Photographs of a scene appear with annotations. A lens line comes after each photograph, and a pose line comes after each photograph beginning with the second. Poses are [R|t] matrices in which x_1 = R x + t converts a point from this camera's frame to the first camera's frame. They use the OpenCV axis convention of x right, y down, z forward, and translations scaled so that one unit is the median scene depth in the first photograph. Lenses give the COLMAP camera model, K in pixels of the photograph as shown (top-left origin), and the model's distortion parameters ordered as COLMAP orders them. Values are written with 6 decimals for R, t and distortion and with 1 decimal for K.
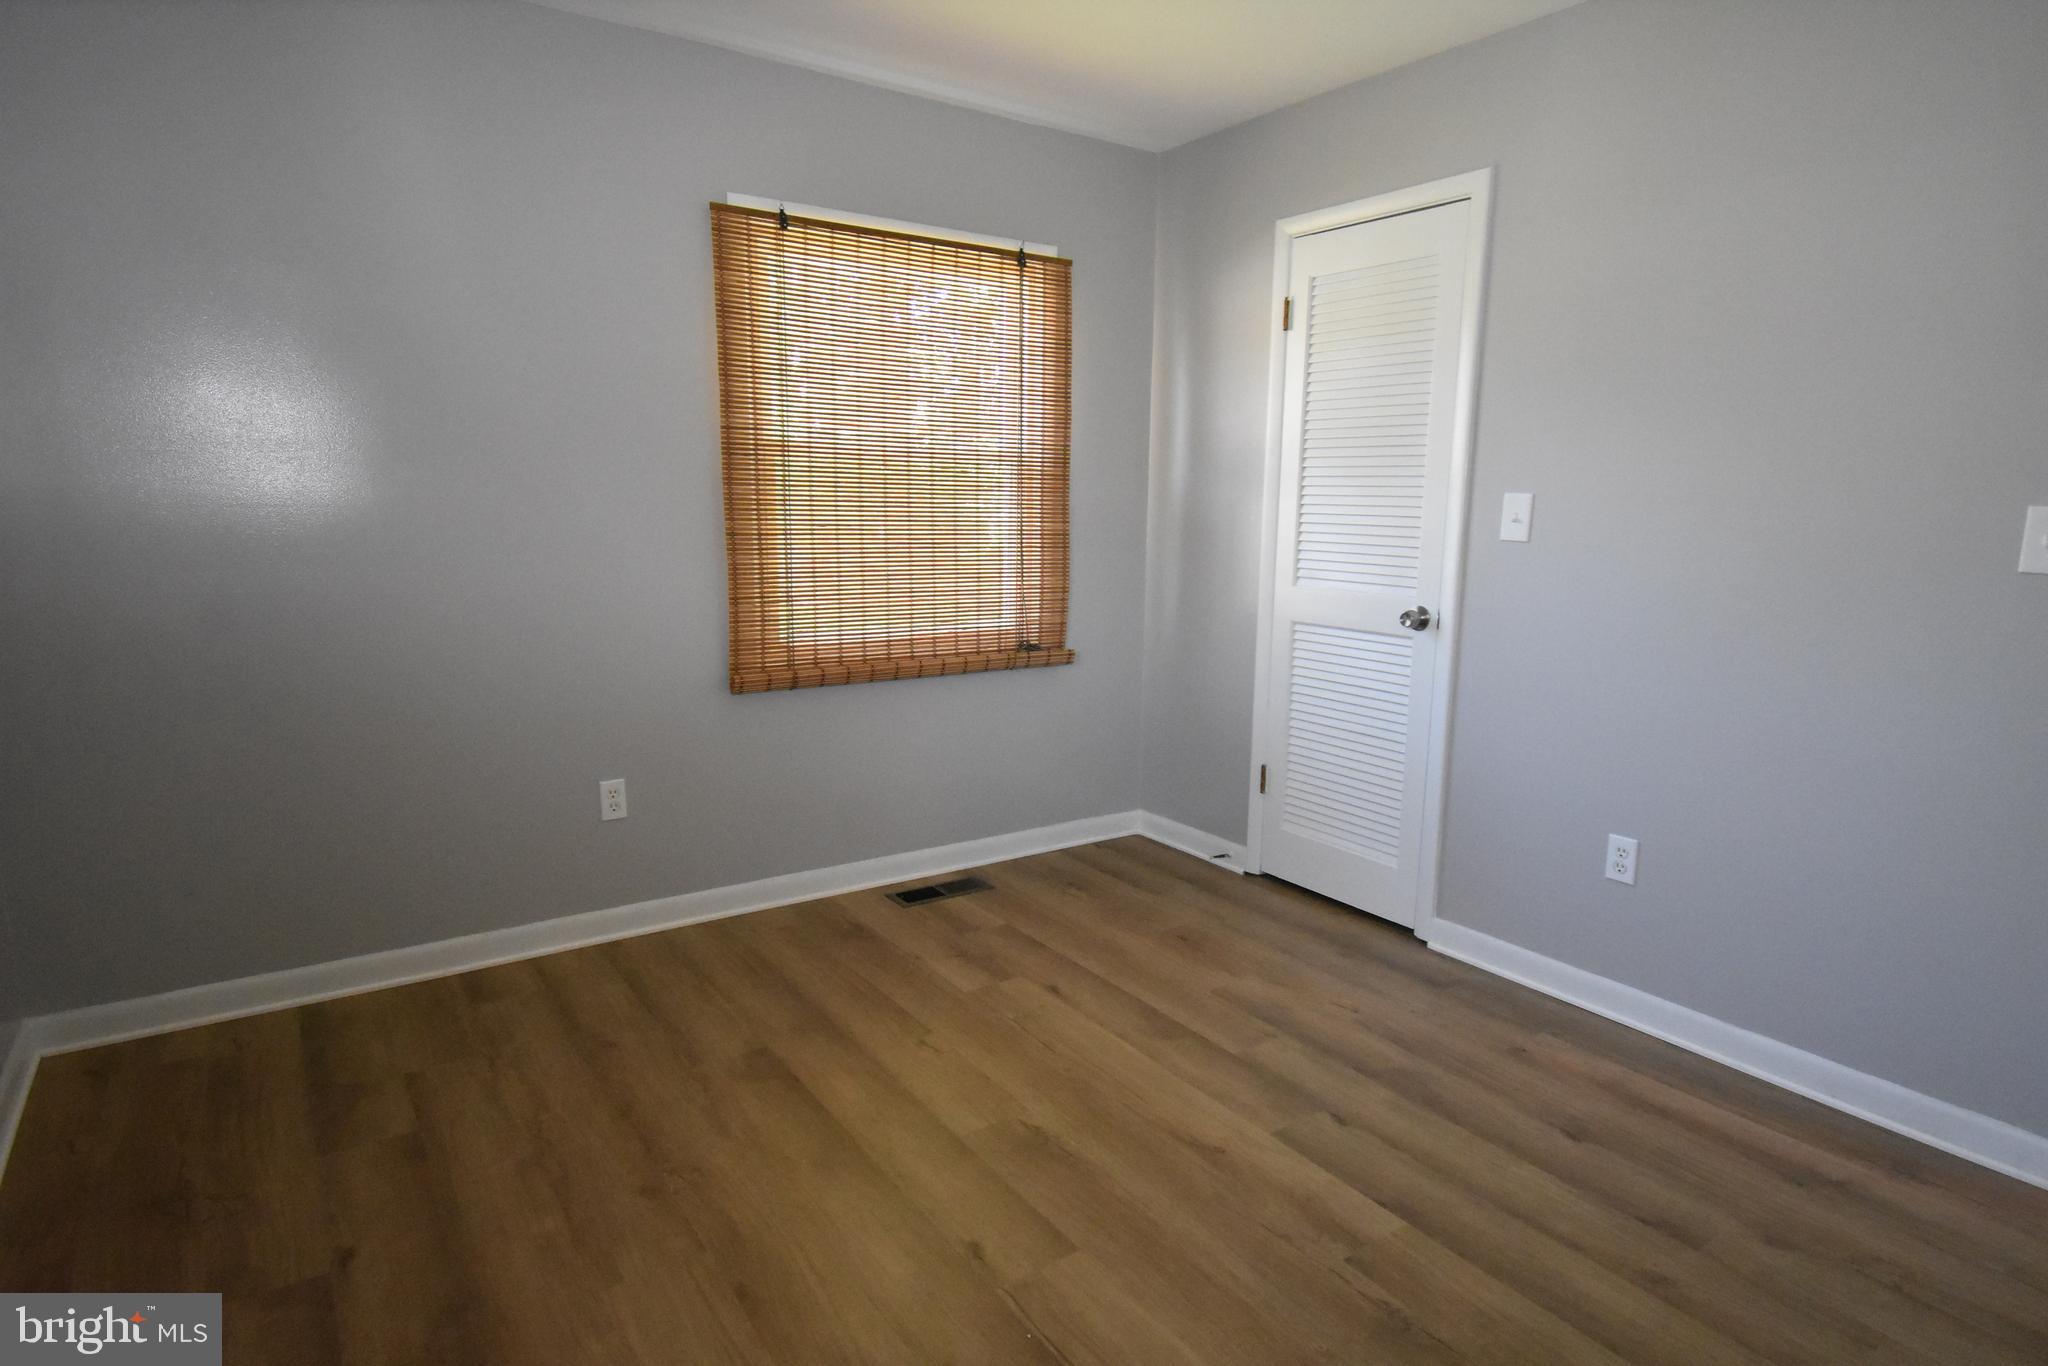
lens RADIAL K [[1113.5, 0, 1004.3], [0, 1113.5, 676.4], [0, 0, 1]] dist [-0.000355, -0.001126]
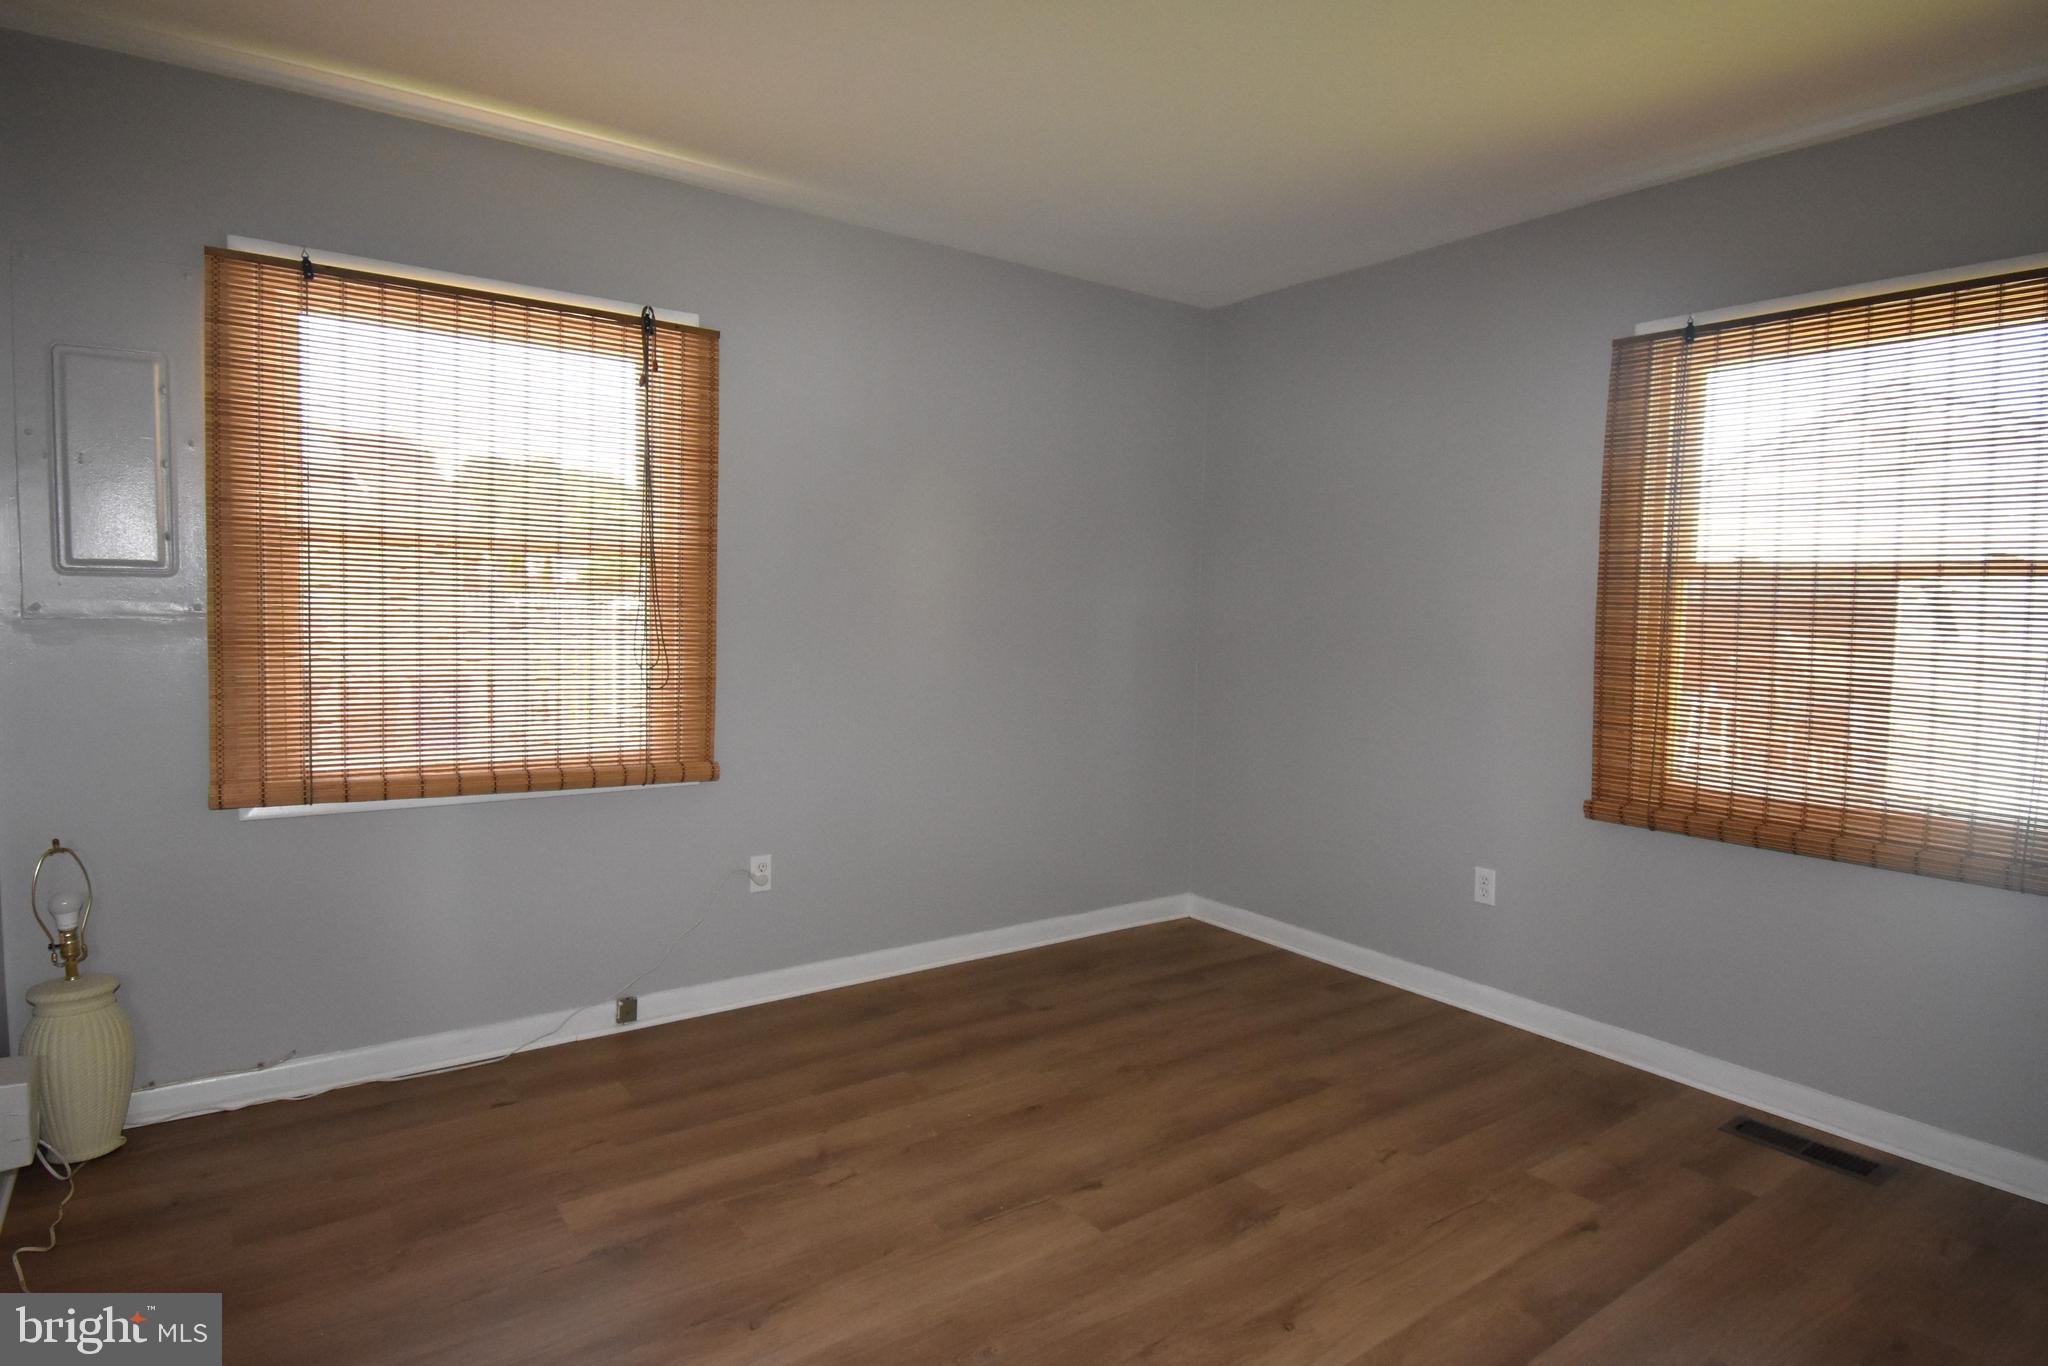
lens RADIAL K [[1071.3, 0, 1019.0], [0, 1071.3, 675.9], [0, 0, 1]] dist [-0.016561, -0.000831]
pose [[0.047938, 0.053327, -0.997426, 0.695401], [-0.185577, 0.981663, 0.043565, -0.057813], [0.981460, 0.183011, 0.056955, 0.445650]]
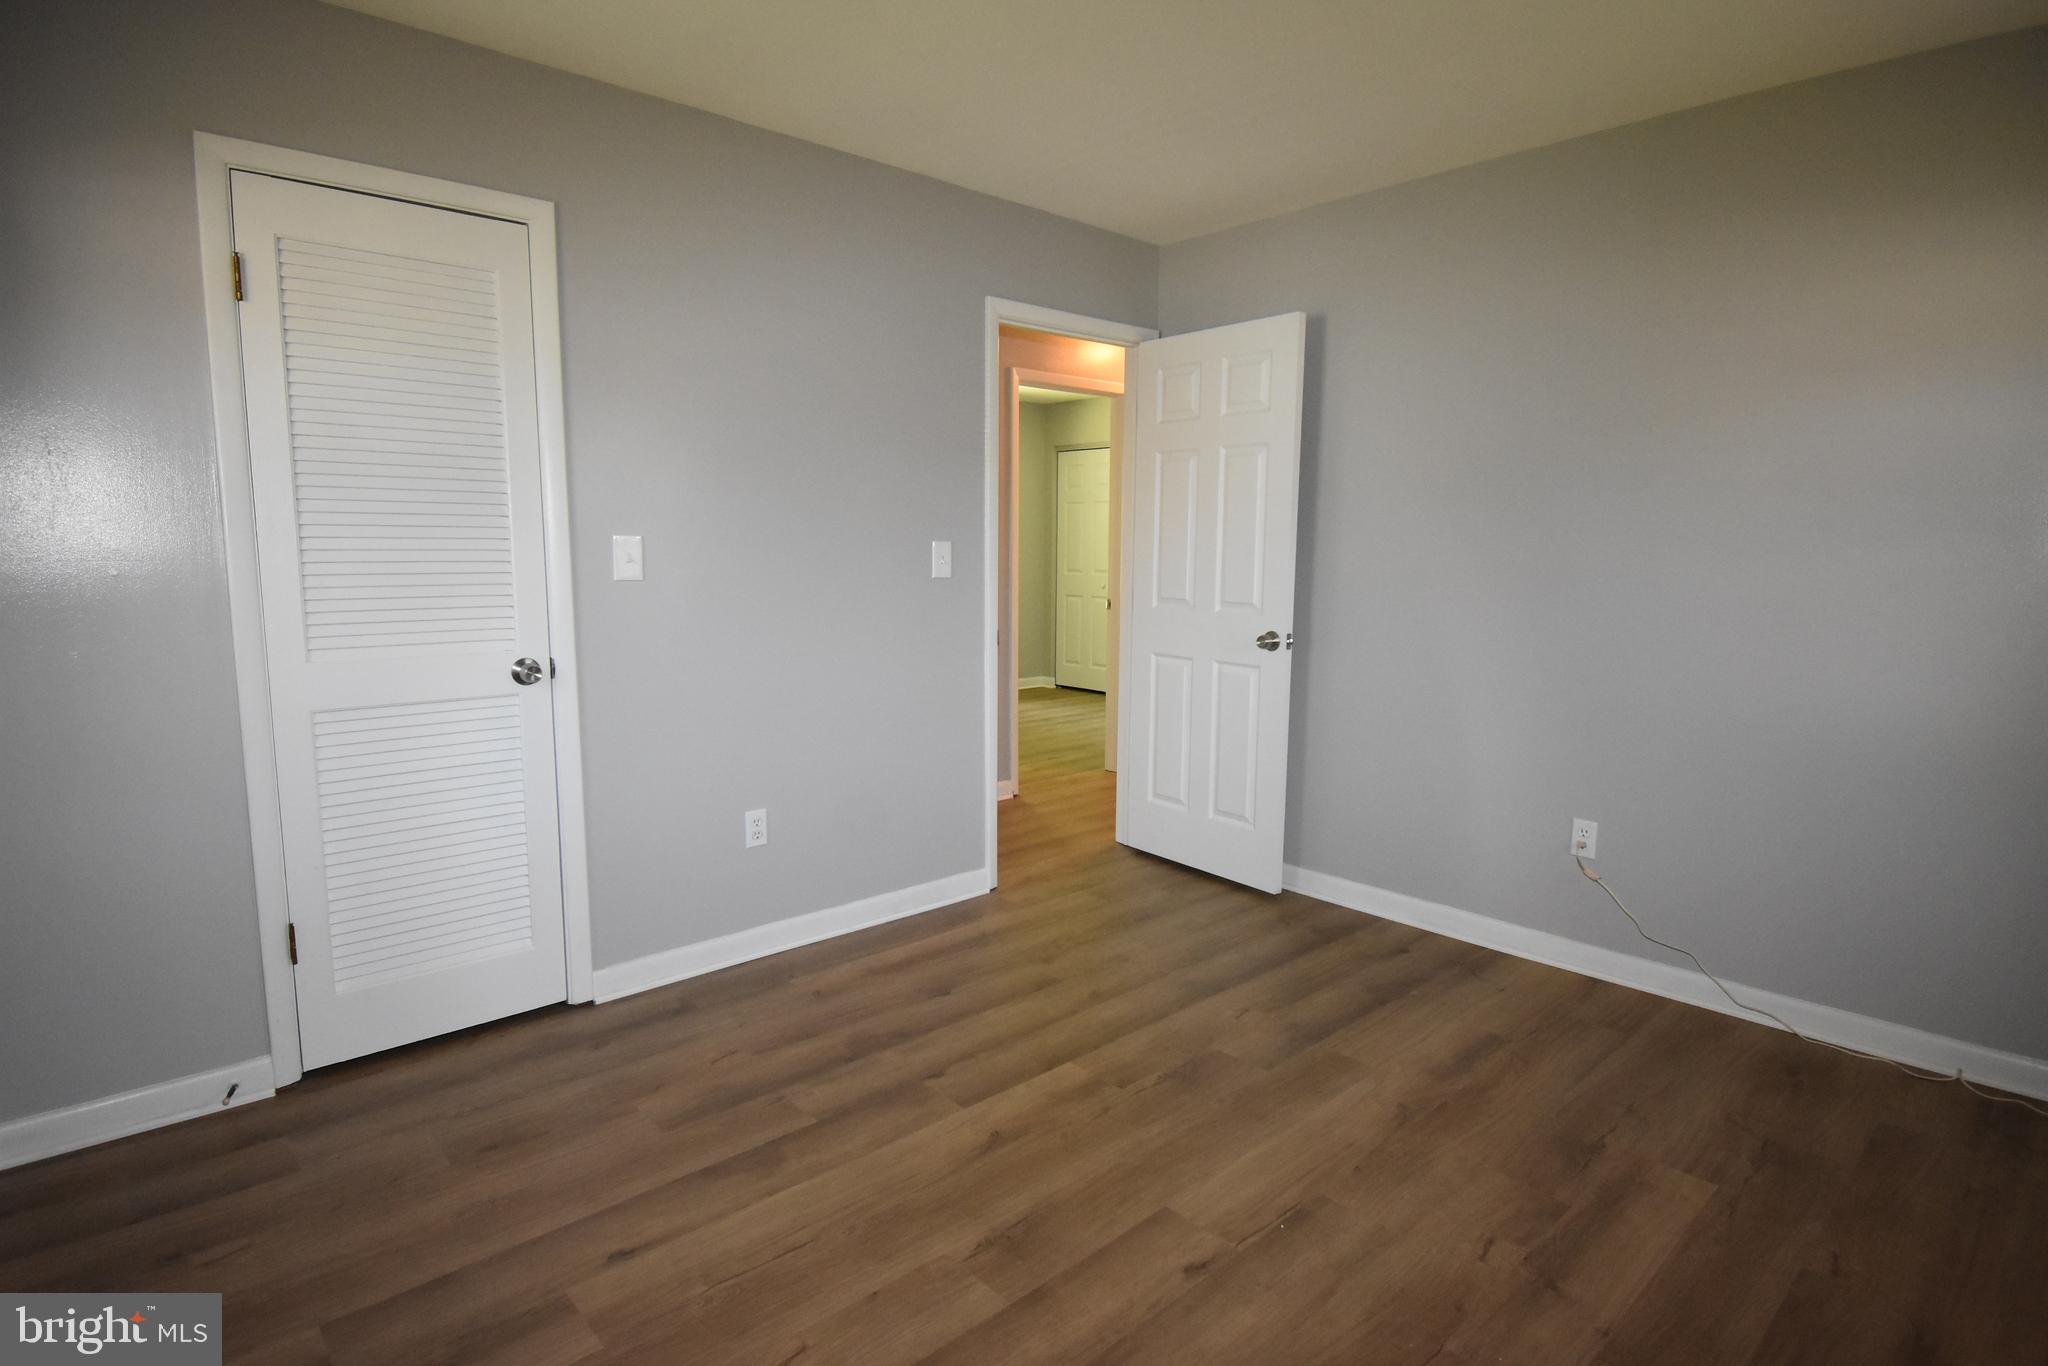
lens RADIAL K [[1071.3, 0, 1005.4], [0, 1071.3, 683.3], [0, 0, 1]] dist [-0.016561, -0.000831]
pose [[-0.148543, -0.140452, 0.978881, -0.537480], [0.155430, 0.974244, 0.163373, -0.123412], [-0.976615, 0.176415, -0.122886, 0.720322]]
